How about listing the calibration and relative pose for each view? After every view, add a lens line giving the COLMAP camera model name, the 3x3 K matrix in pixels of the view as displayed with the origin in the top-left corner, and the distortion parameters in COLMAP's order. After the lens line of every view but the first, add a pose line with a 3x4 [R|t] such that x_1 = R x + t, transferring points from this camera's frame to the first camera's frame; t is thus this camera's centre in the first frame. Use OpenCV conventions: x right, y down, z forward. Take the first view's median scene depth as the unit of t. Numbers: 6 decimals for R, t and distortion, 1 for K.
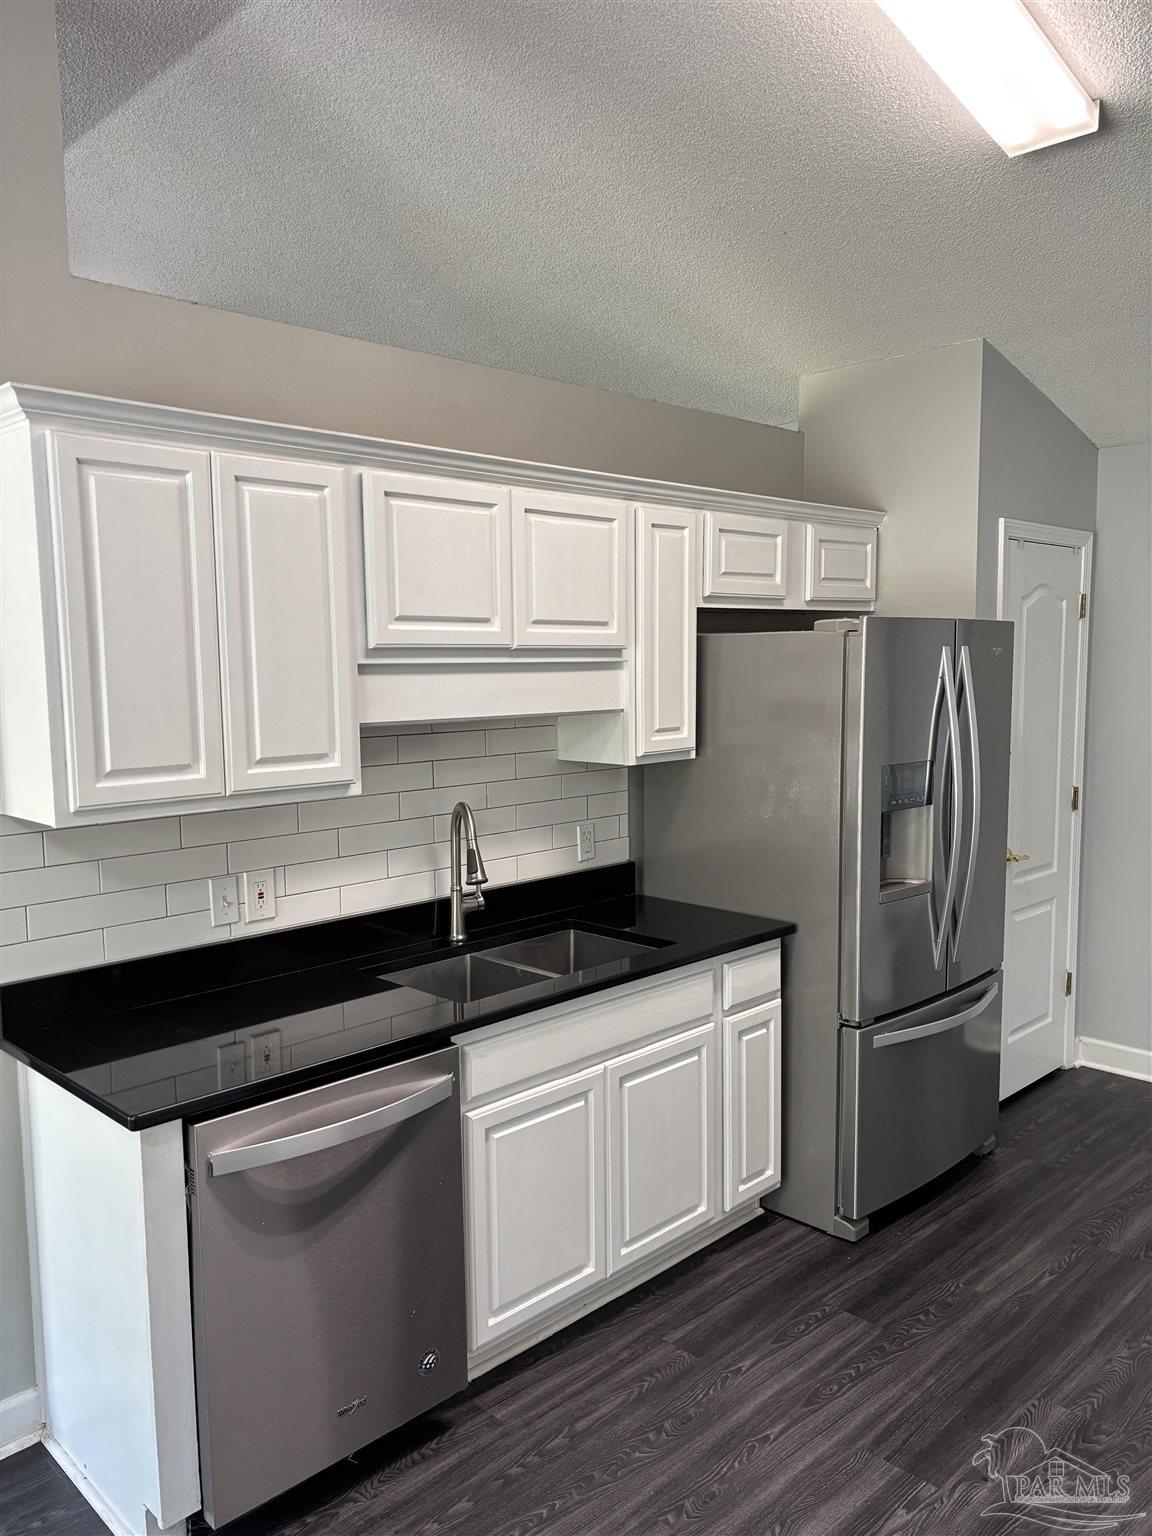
lens RADIAL K [[1180.5, 0, 577.9], [0, 1180.5, 776.3], [0, 0, 1]] dist [0.066542, -0.040781]
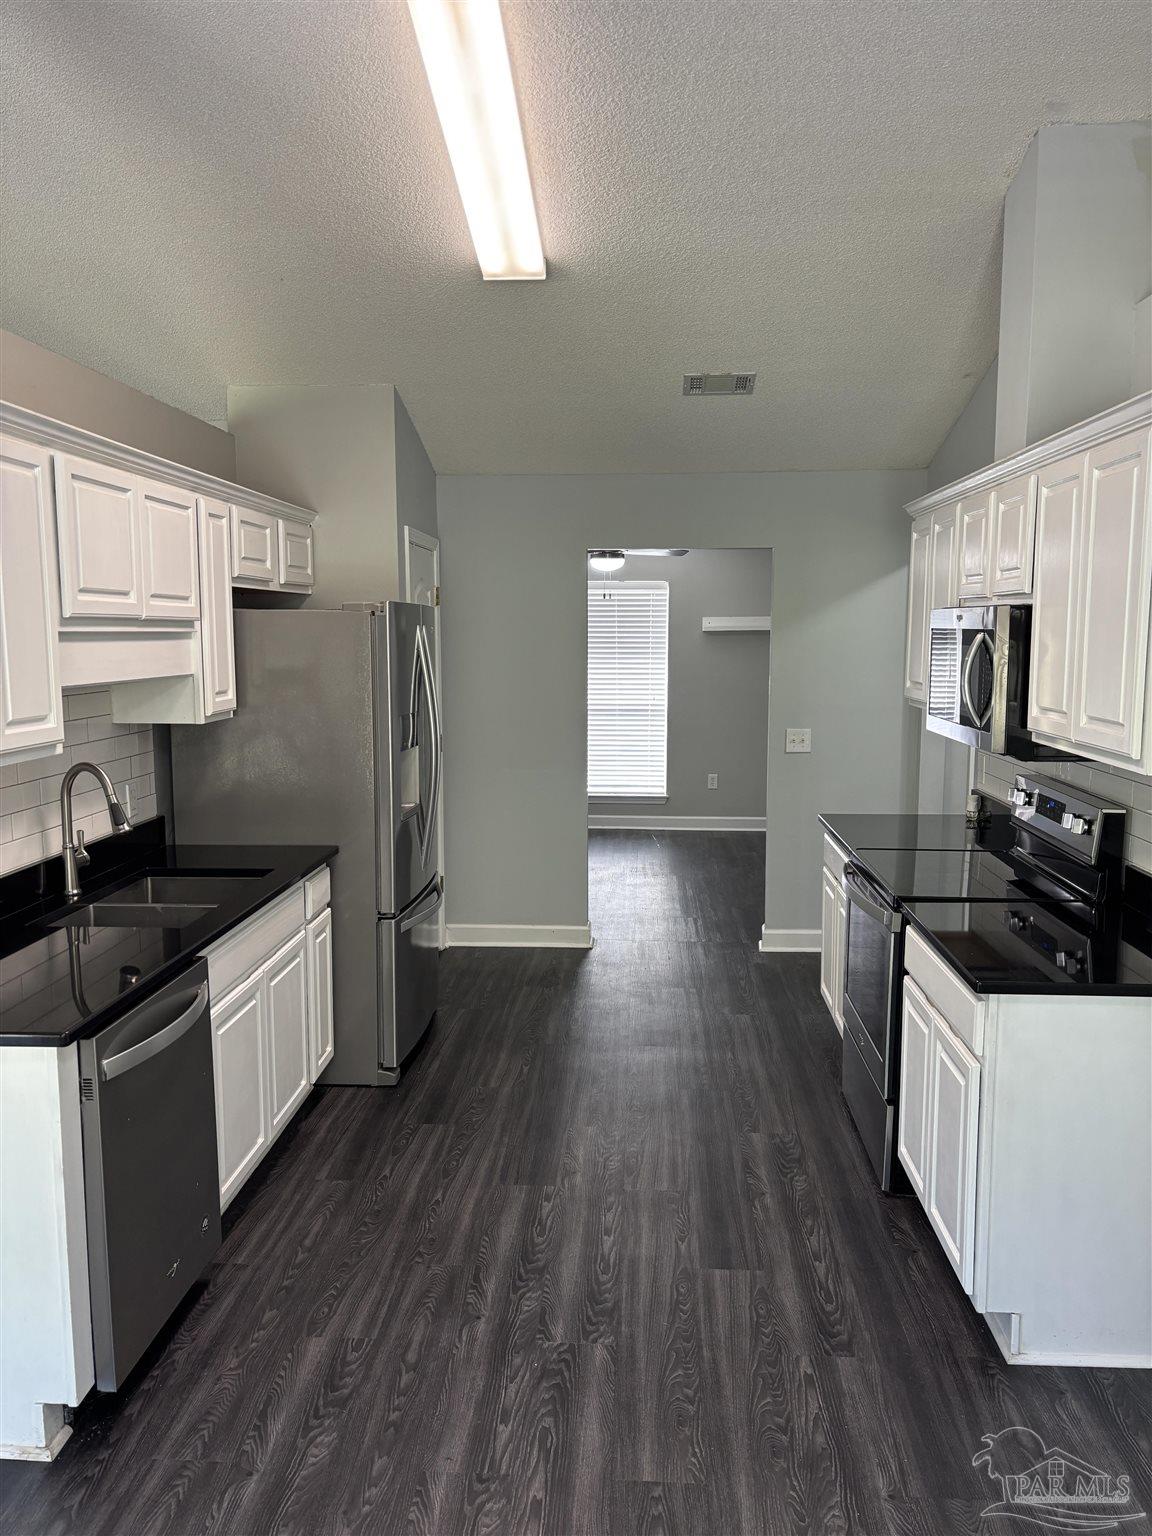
lens RADIAL K [[1180.5, 0, 573.5], [0, 1180.5, 768.2], [0, 0, 1]] dist [0.066542, -0.040781]
pose [[0.753264, -0.072479, 0.653712, -0.453483], [0.067722, 0.997174, 0.032525, 0.021280], [-0.654222, 0.019771, 0.756044, -0.104858]]
